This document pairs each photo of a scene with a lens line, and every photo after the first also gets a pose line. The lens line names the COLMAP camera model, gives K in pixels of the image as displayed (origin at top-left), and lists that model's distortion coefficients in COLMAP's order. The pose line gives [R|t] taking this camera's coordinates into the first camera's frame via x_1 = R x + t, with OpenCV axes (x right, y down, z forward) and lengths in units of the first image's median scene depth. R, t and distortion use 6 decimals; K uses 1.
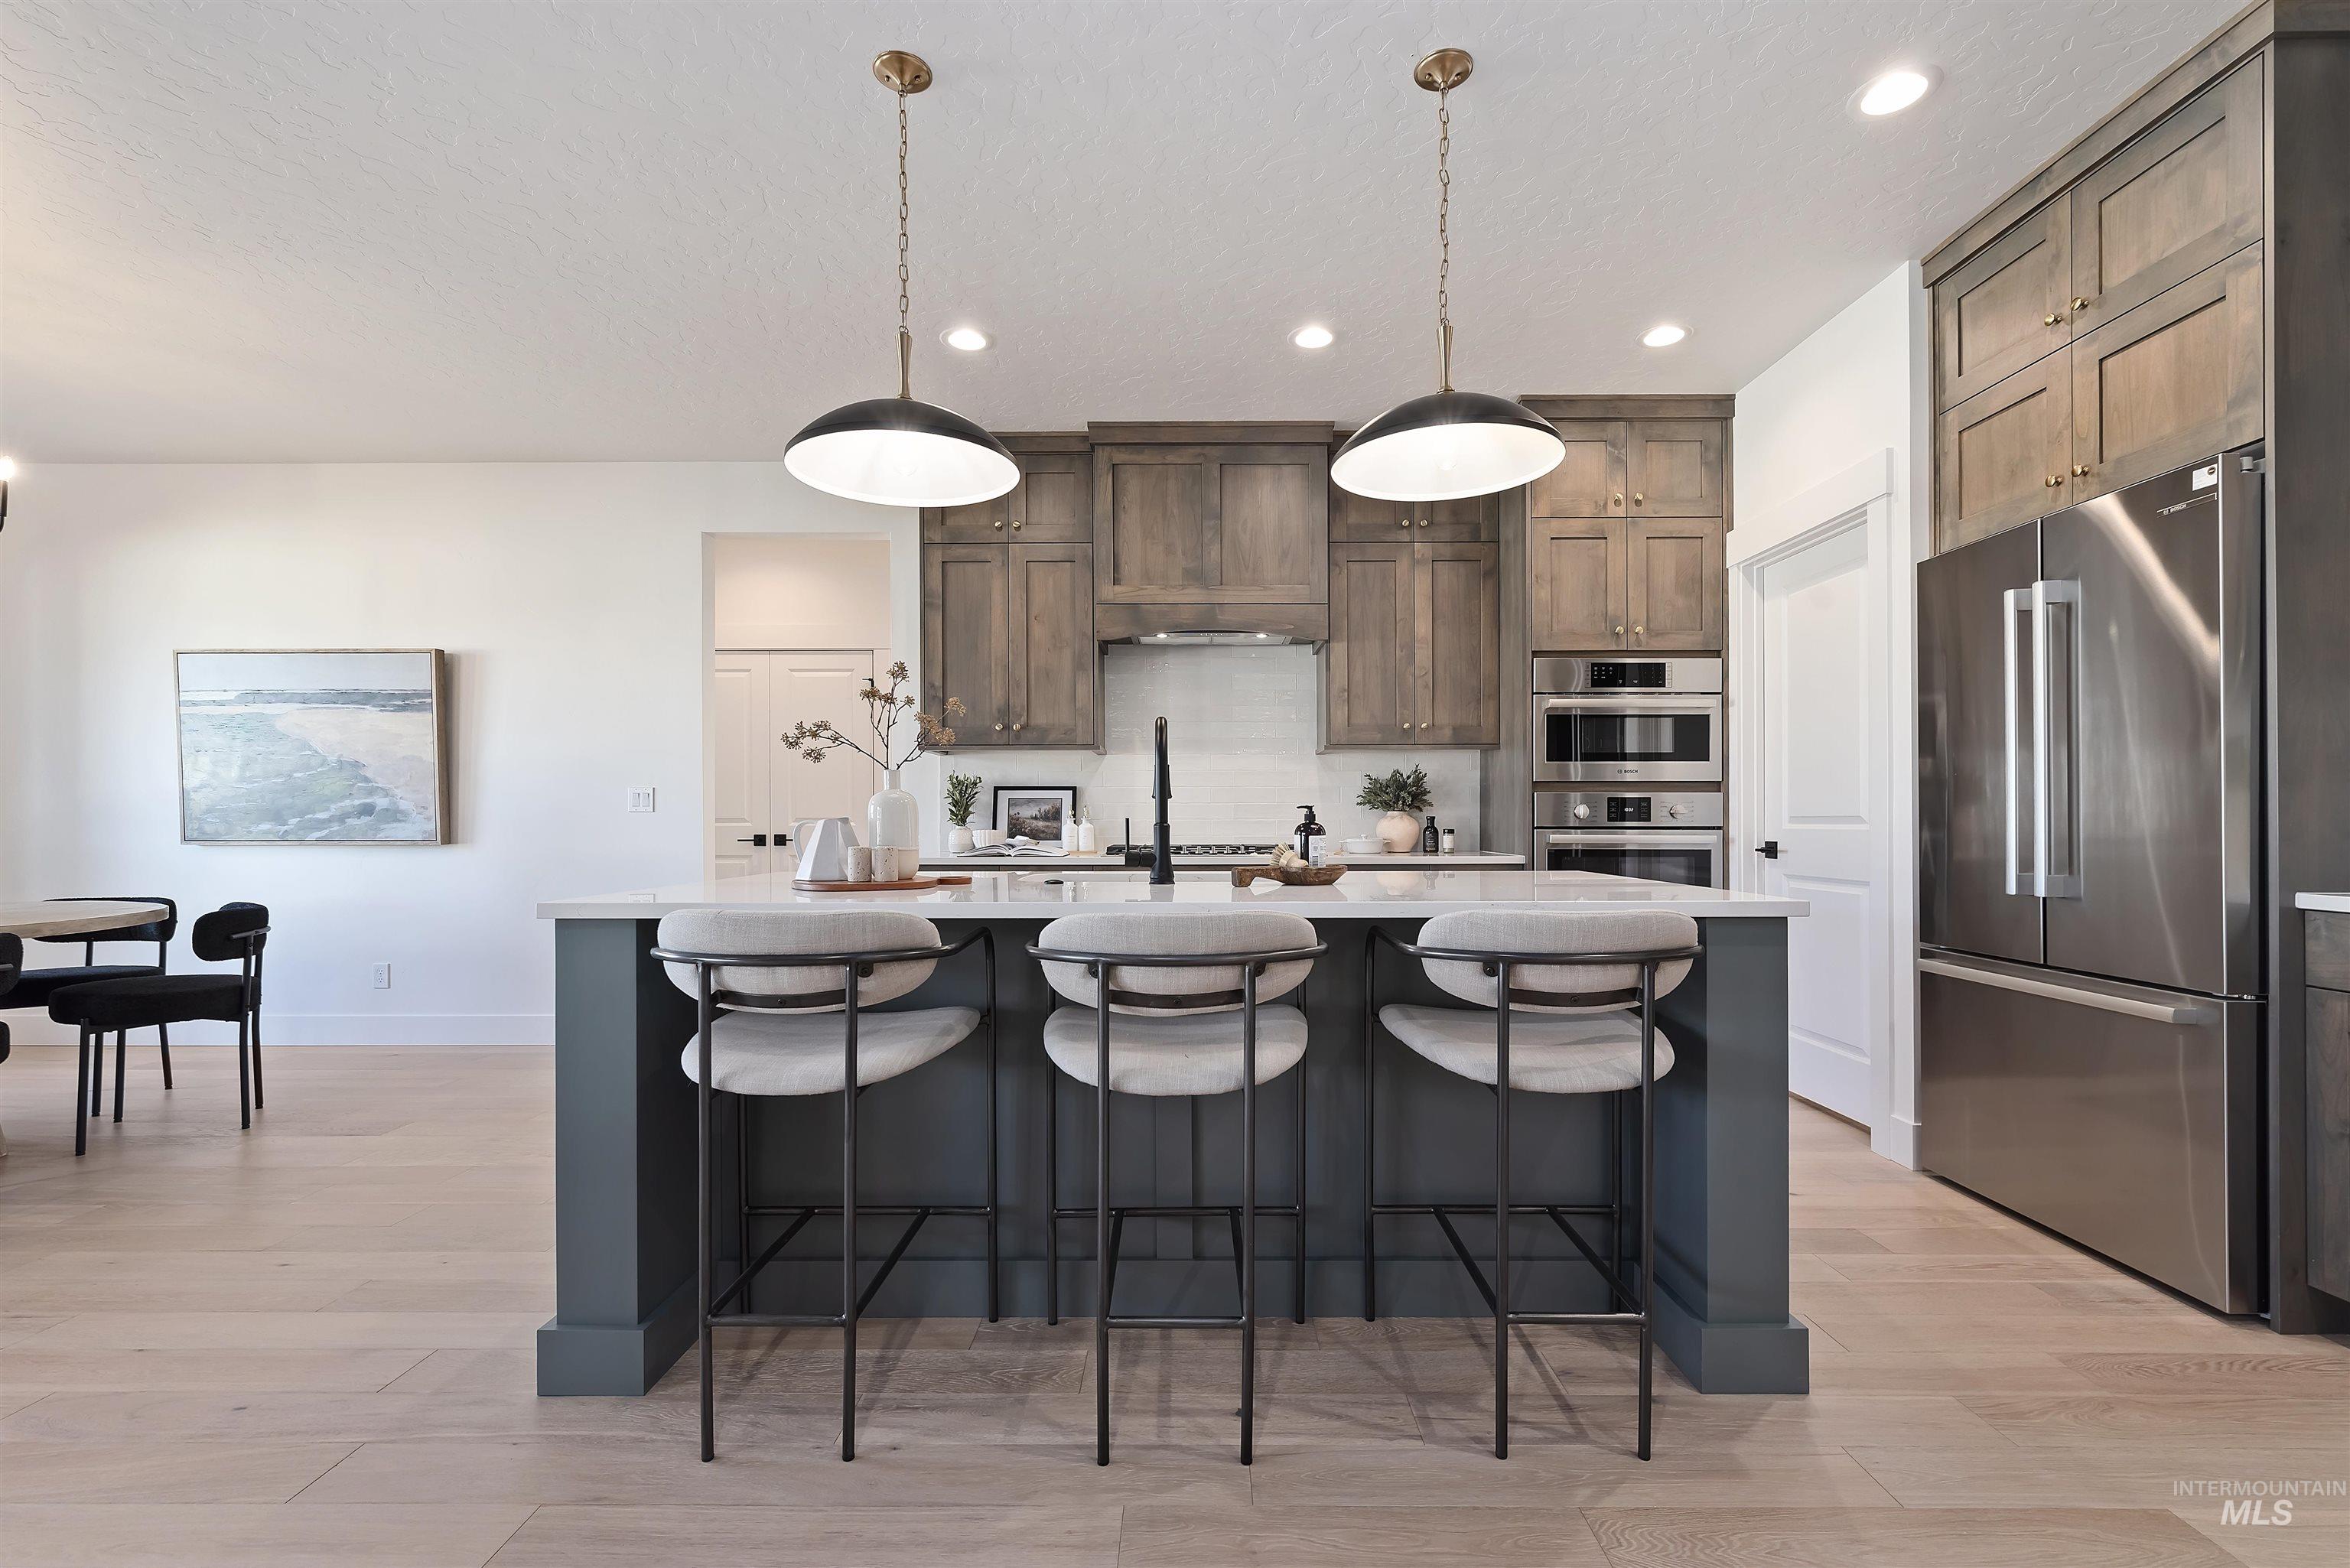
lens RADIAL K [[1016.6, 0, 1194.0], [0, 1016.6, 821.5], [0, 0, 1]] dist [0.002014, 0.000915]
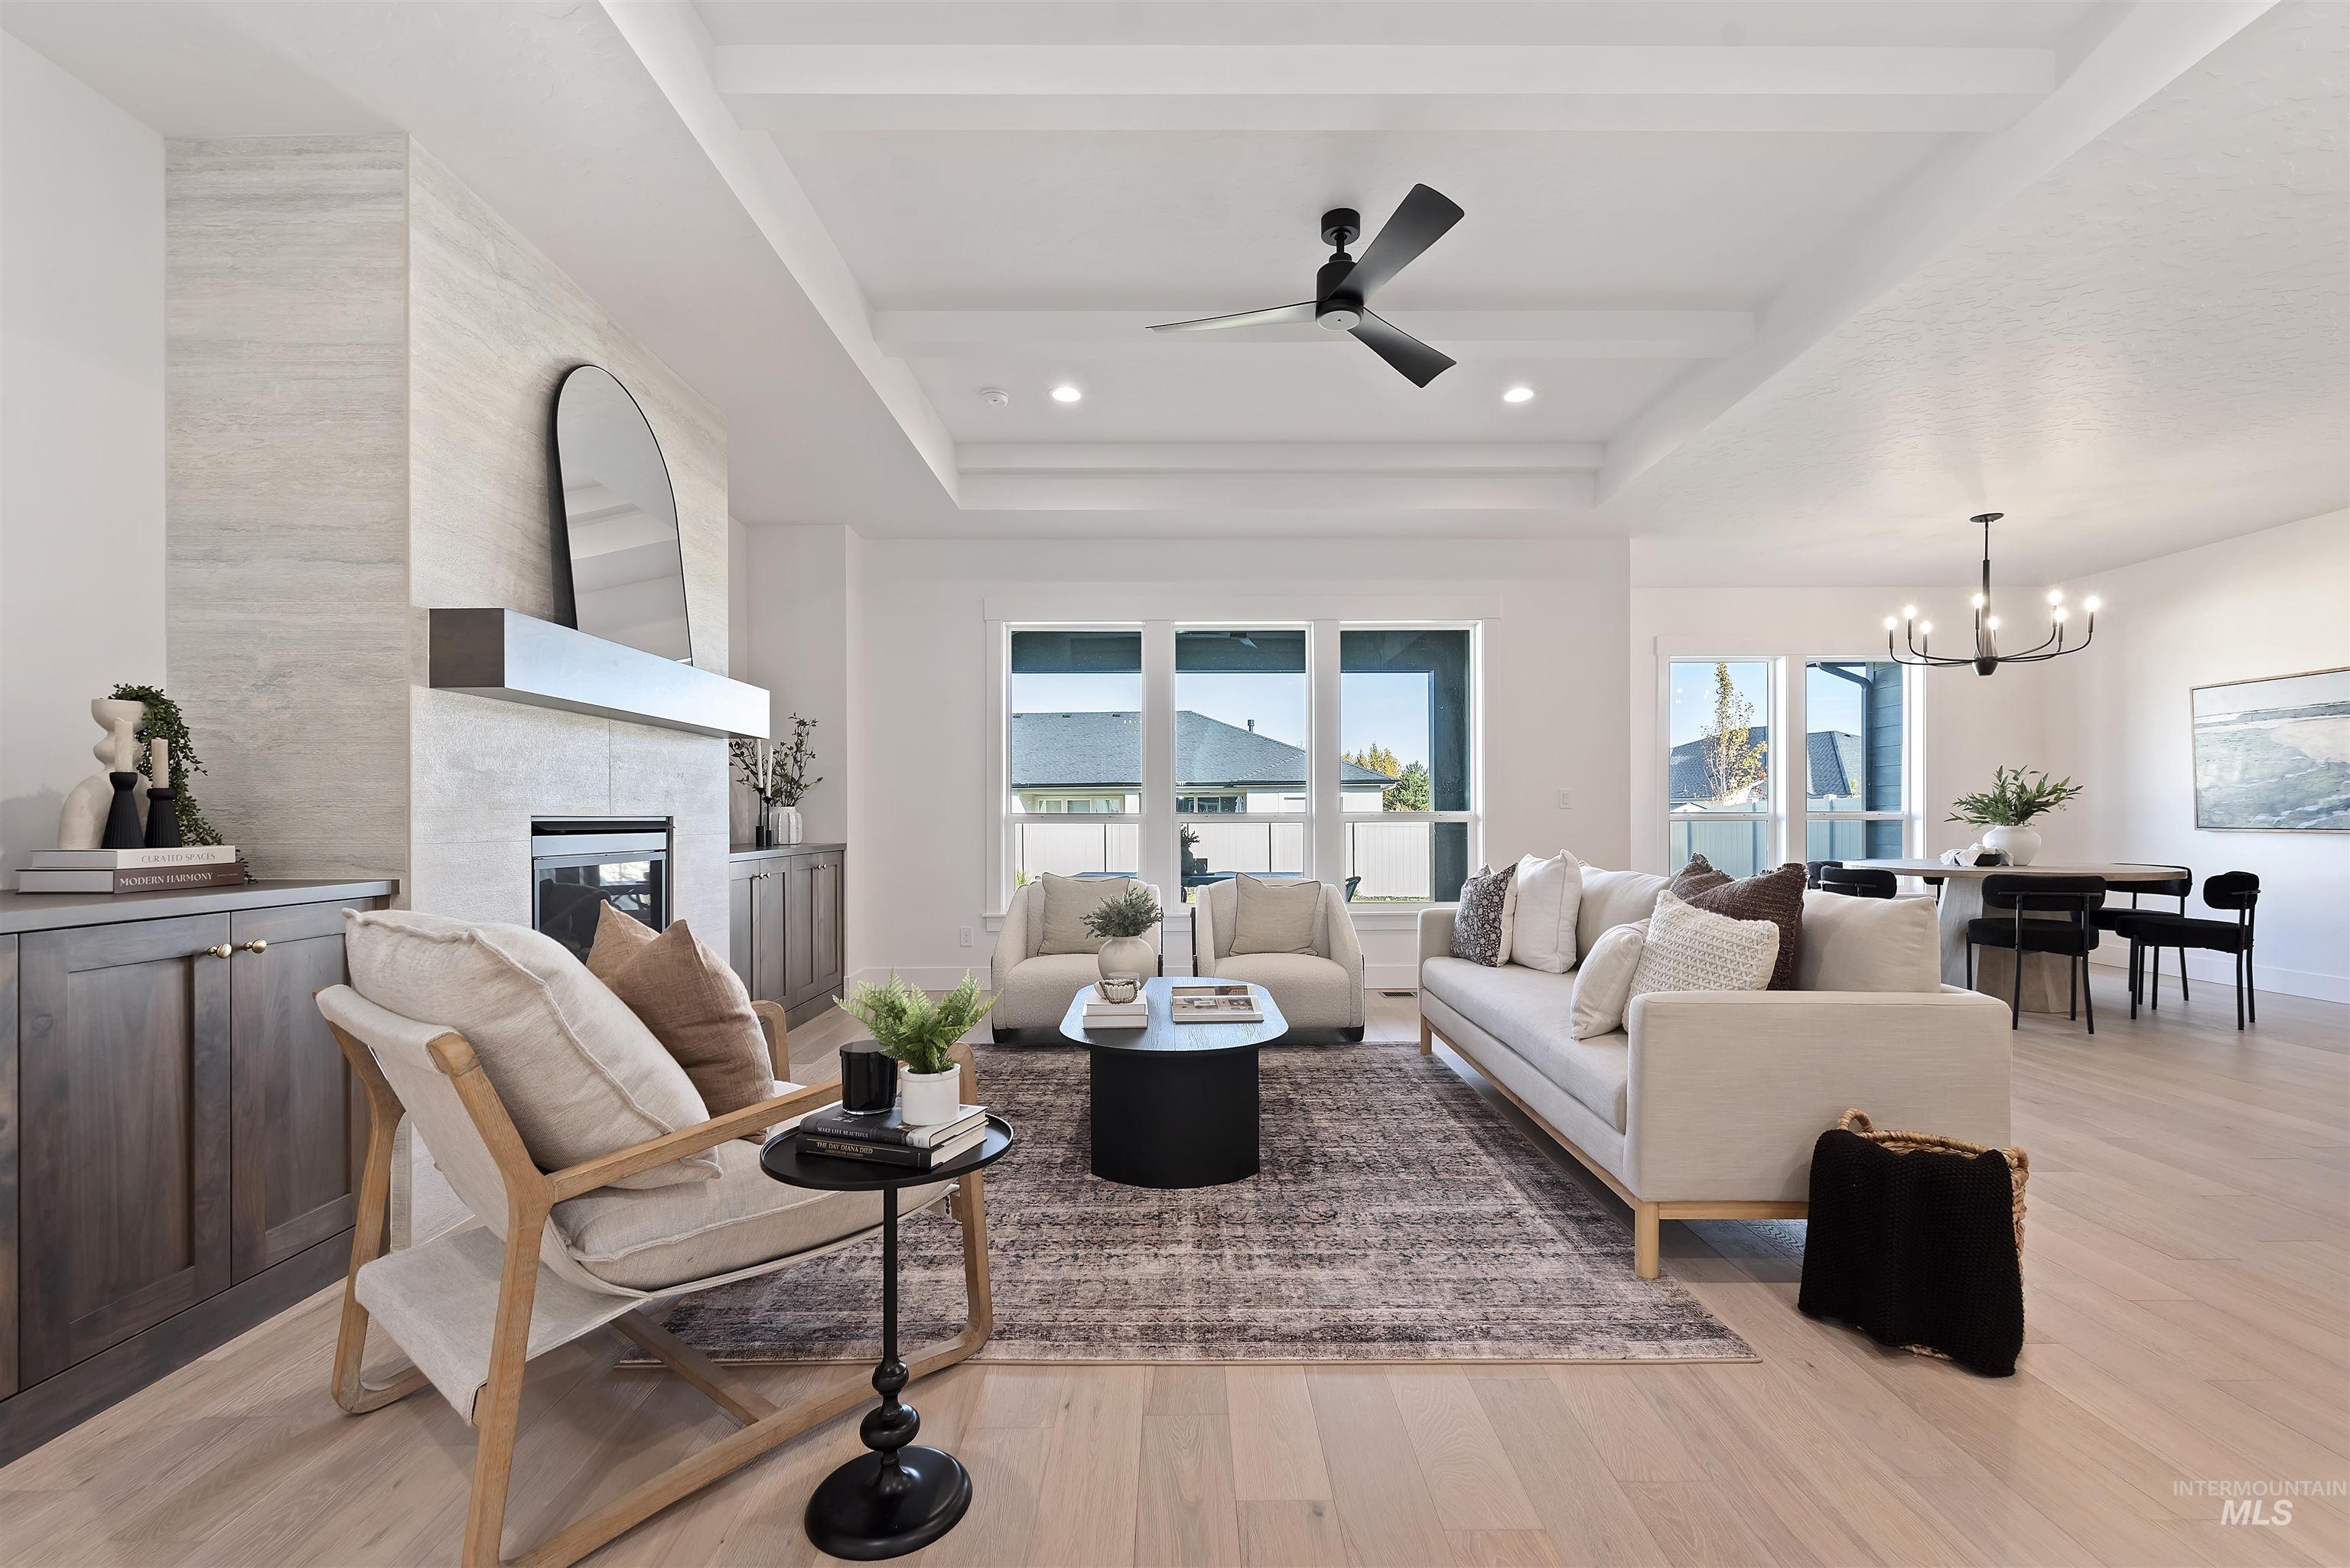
lens RADIAL K [[1016.6, 0, 1192.7], [0, 1016.6, 816.9], [0, 0, 1]] dist [0.002014, 0.000915]
pose [[0.012995, 0.001394, -0.999915, 0.409537], [-0.001621, 0.999998, 0.001373, 0.005666], [0.999914, 0.001603, 0.012997, -0.416101]]
